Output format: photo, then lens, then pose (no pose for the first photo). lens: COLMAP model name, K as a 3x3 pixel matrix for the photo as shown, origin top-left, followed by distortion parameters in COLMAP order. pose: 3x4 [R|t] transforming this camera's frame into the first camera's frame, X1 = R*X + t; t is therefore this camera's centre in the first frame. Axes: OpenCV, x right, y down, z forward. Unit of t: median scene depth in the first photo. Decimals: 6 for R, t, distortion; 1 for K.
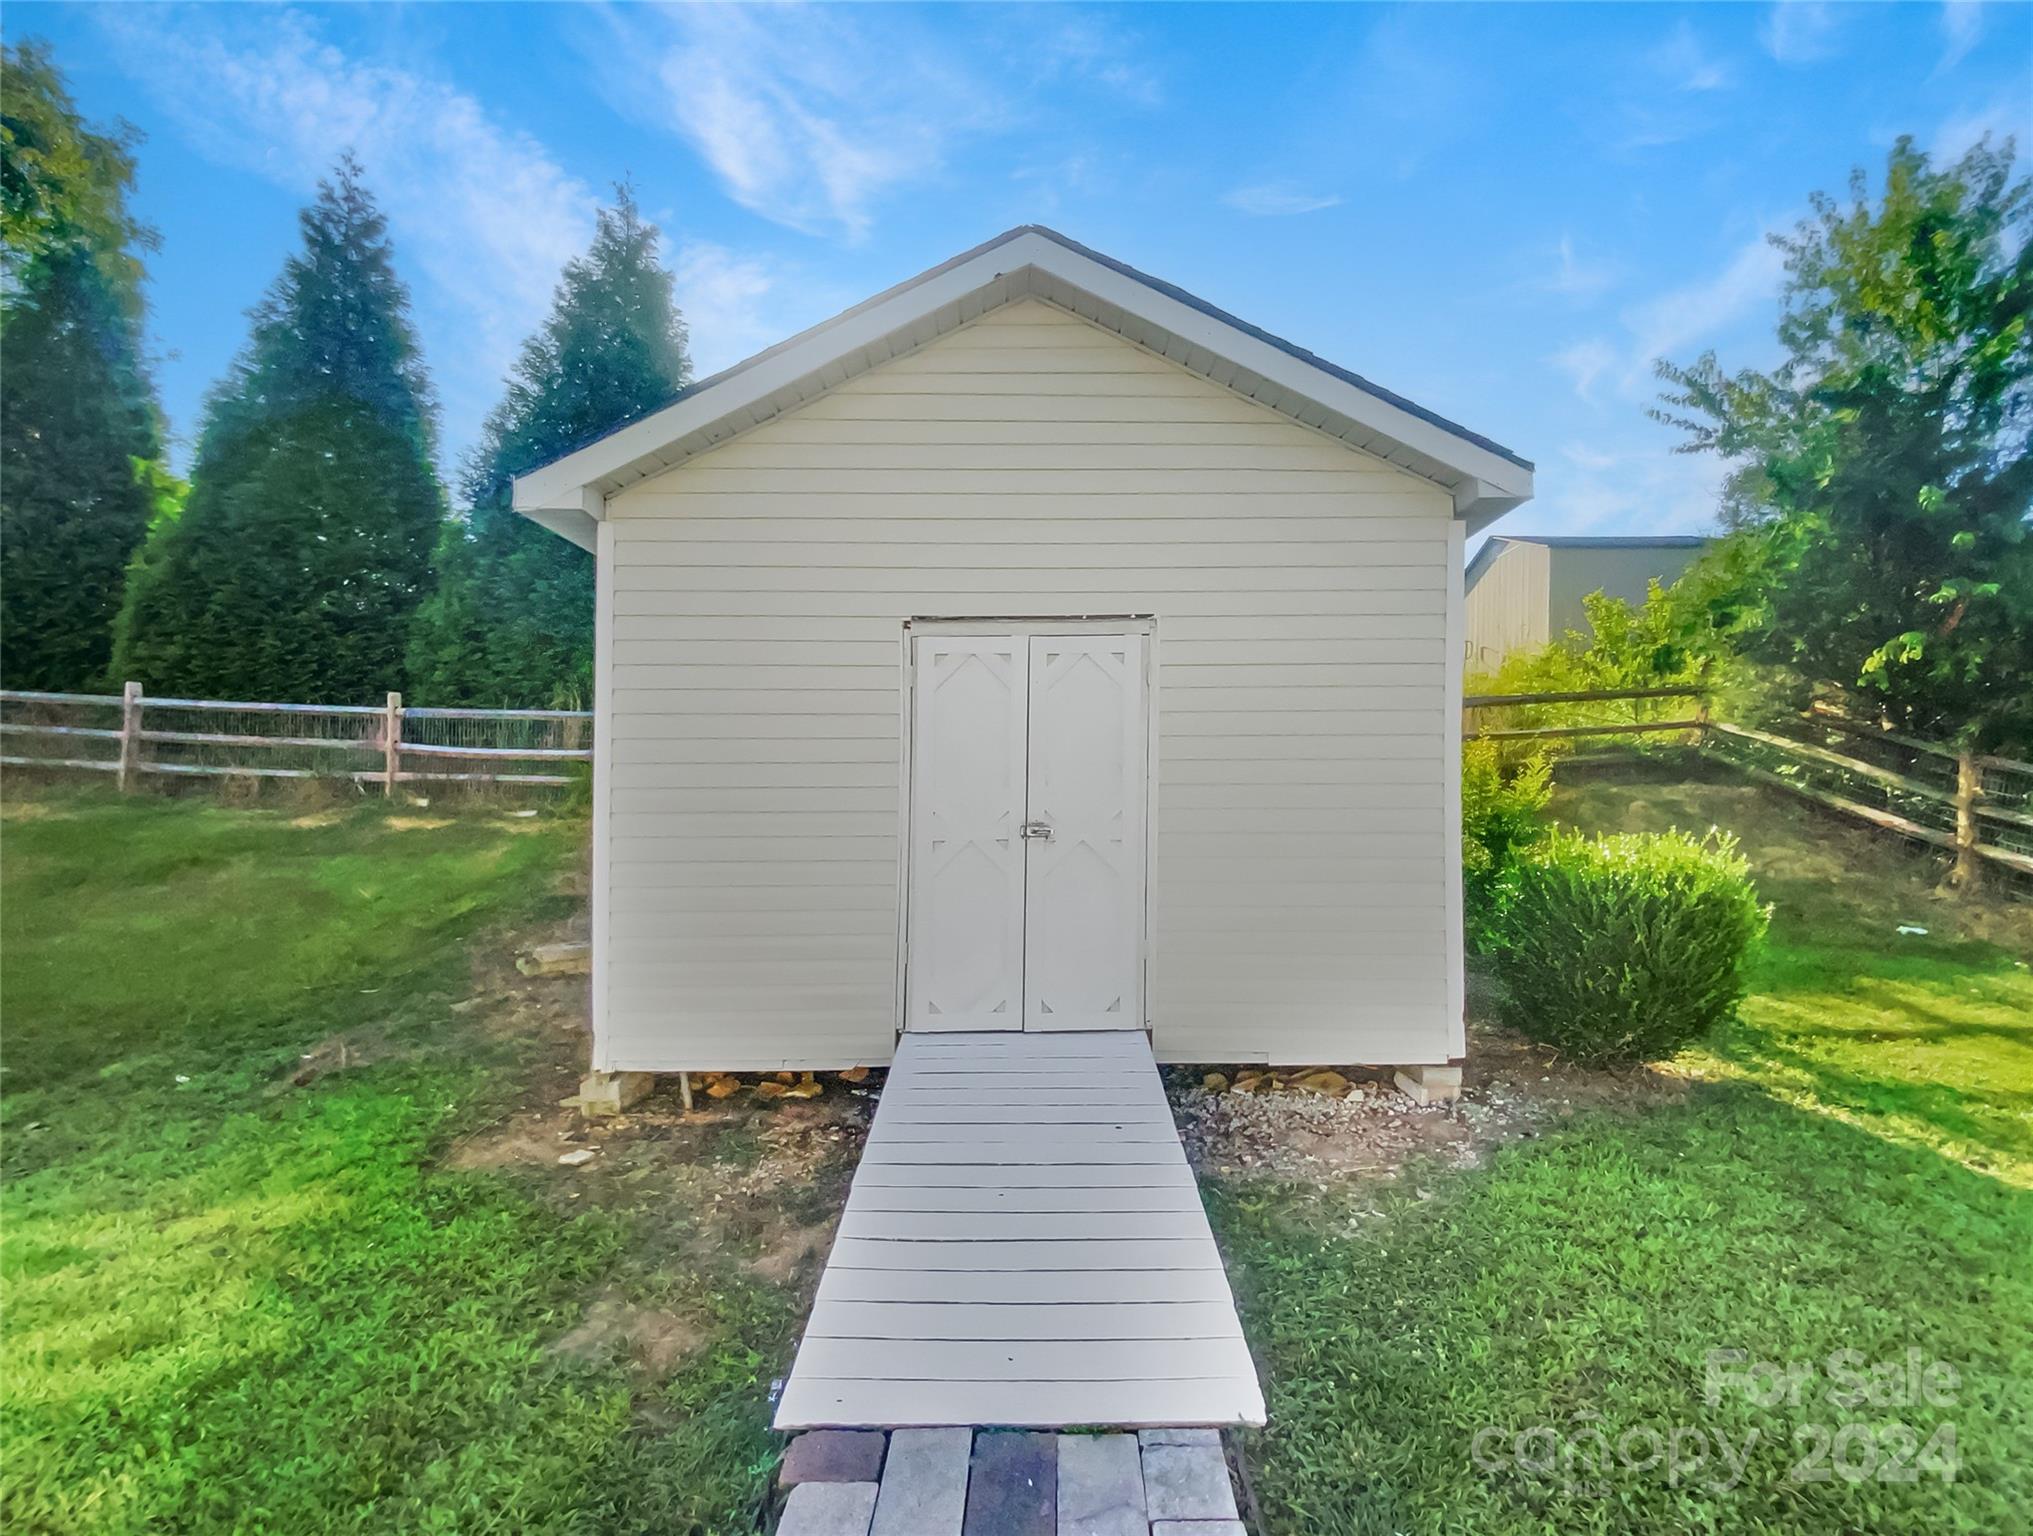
lens RADIAL K [[909.4, 0, 1016.2], [0, 909.4, 850.6], [0, 0, 1]] dist [0.001778, -0.016311]
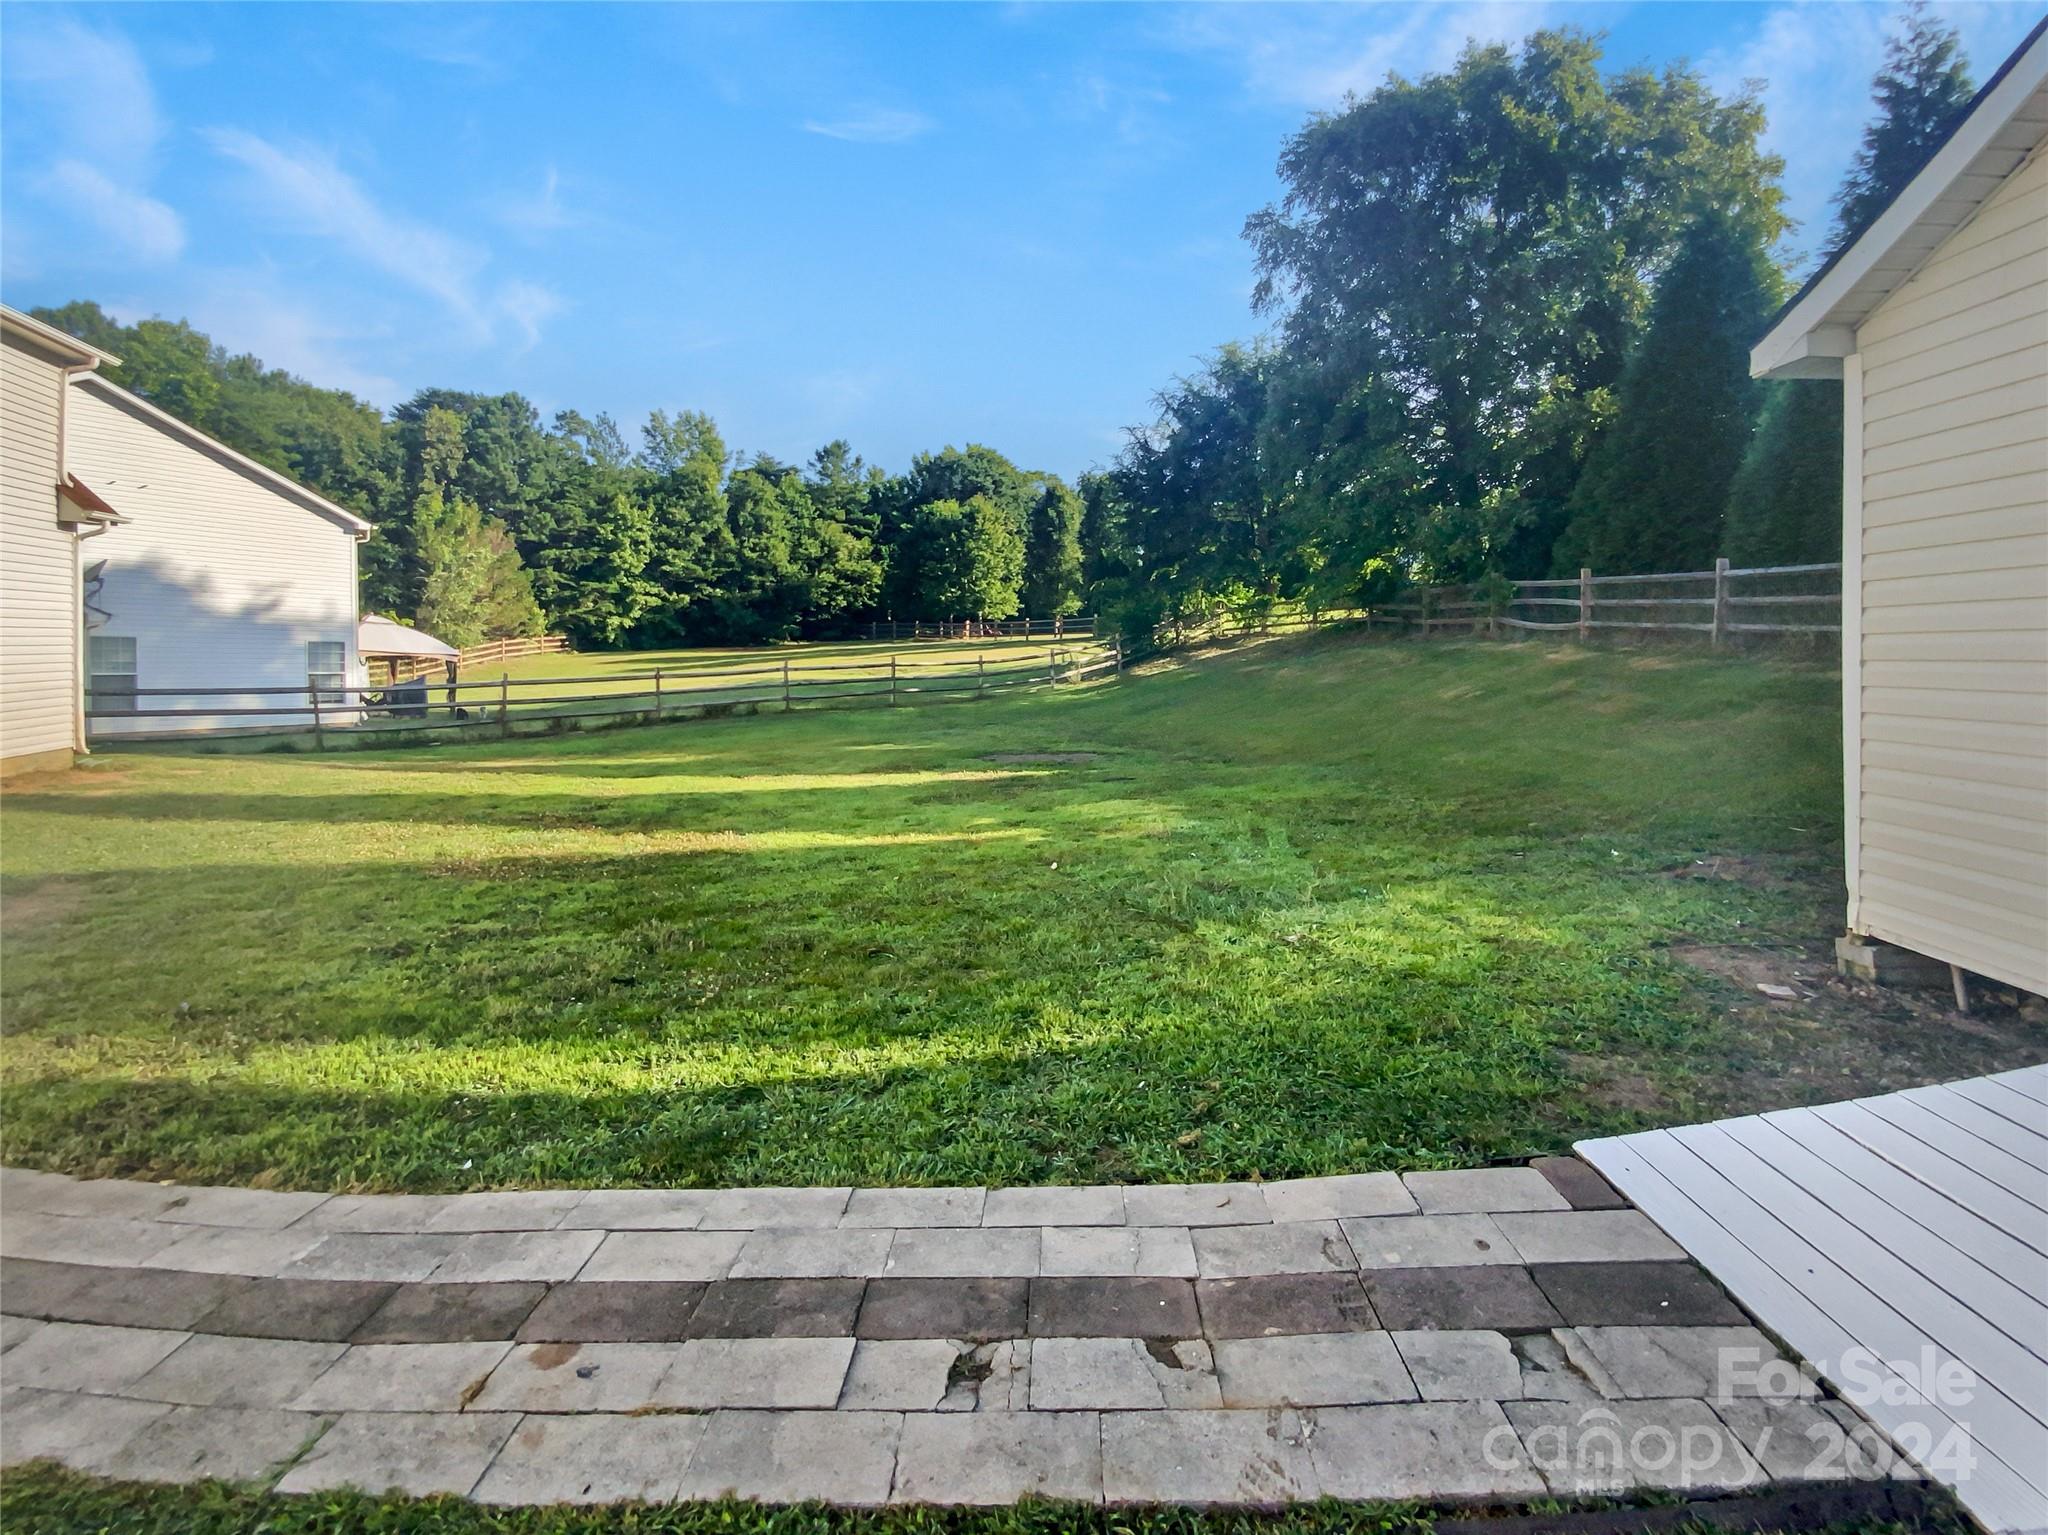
lens RADIAL K [[863.9, 0, 1024.0], [0, 863.9, 767.5], [0, 0, 1]] dist [-0.000264, -0.000211]
pose [[-0.024797, 0.130790, -0.991100, 0.319047], [-0.066970, 0.988960, 0.132183, 0.006941], [0.997447, 0.069652, -0.015764, 0.088453]]
